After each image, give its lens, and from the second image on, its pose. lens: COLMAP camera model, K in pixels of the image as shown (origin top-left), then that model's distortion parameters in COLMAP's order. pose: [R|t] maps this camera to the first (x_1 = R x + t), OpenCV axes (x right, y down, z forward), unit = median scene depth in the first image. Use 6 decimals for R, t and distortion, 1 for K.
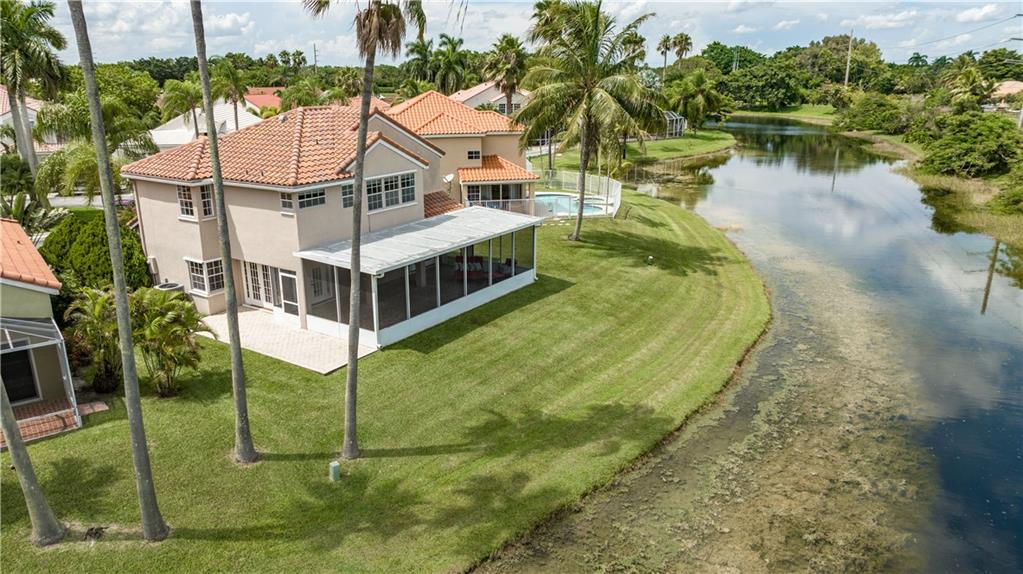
lens RADIAL K [[731.0, 0, 510.1], [0, 731.0, 289.8], [0, 0, 1]] dist [-0.036631, 0.068213]
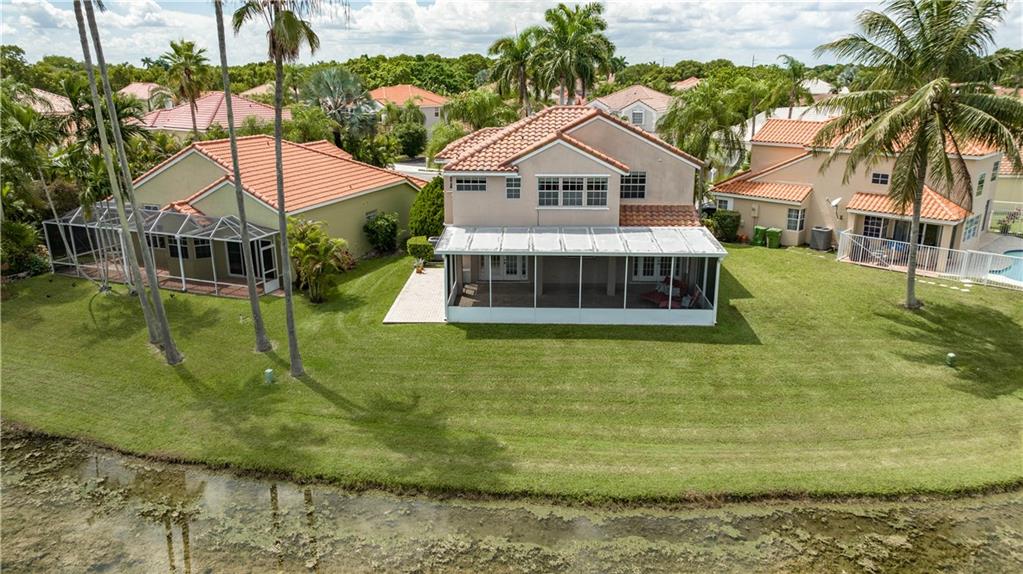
lens RADIAL K [[731.0, 0, 510.1], [0, 731.0, 289.8], [0, 0, 1]] dist [-0.036631, 0.068213]
pose [[0.526885, 0.247026, -0.813246, 0.711162], [-0.244406, 0.960454, 0.133396, -0.128838], [0.814038, 0.128478, 0.566424, 0.403806]]
